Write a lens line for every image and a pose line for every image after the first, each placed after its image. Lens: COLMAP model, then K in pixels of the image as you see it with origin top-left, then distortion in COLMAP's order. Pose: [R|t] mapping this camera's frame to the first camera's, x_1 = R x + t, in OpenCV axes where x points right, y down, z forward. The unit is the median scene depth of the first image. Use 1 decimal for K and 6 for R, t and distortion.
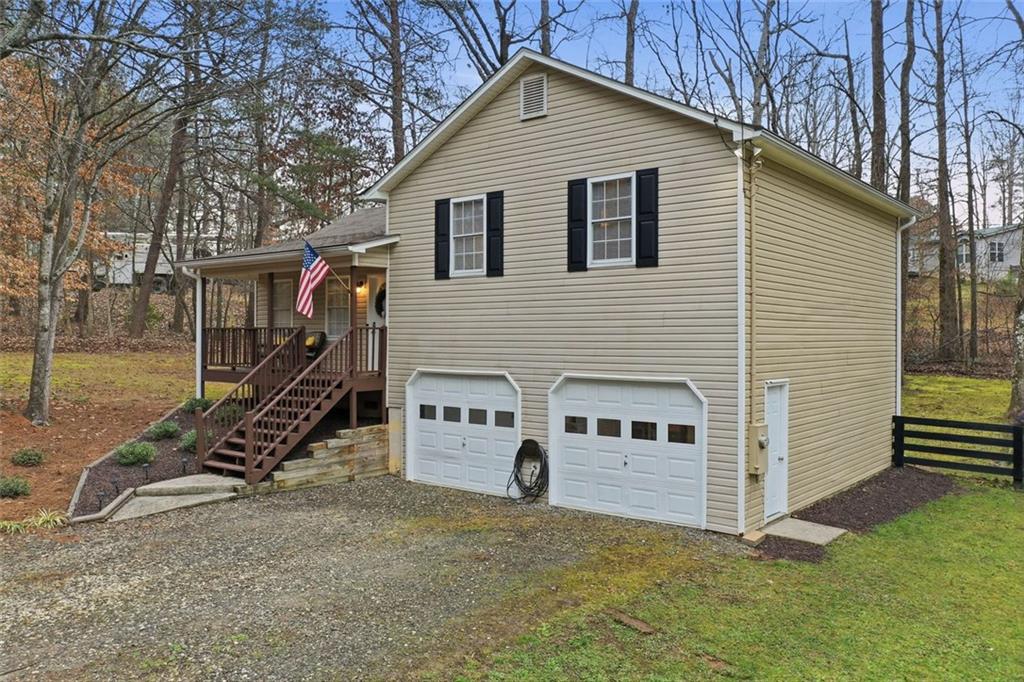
lens RADIAL K [[449.4, 0, 496.9], [0, 449.4, 344.7], [0, 0, 1]] dist [0.002926, 0.000750]
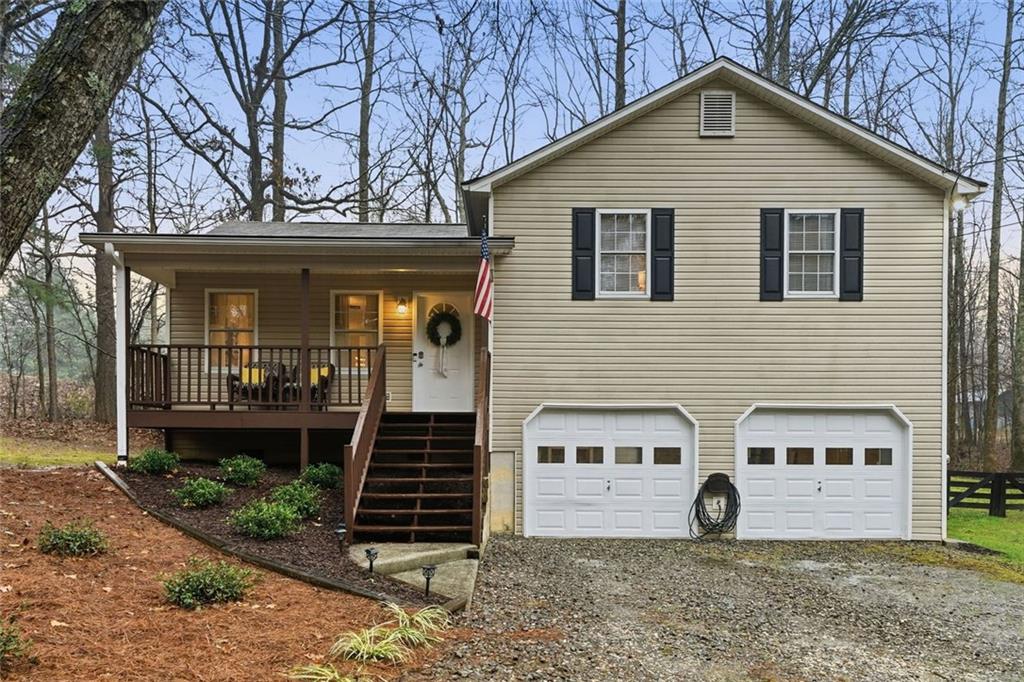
lens RADIAL K [[444.0, 0, 511.9], [0, 444.0, 375.6], [0, 0, 1]] dist [0.002265, 0.000363]
pose [[0.909477, -0.007294, 0.415691, -0.723830], [0.005325, 0.999968, 0.005895, -0.007423], [-0.415721, -0.003148, 0.909487, 0.333379]]
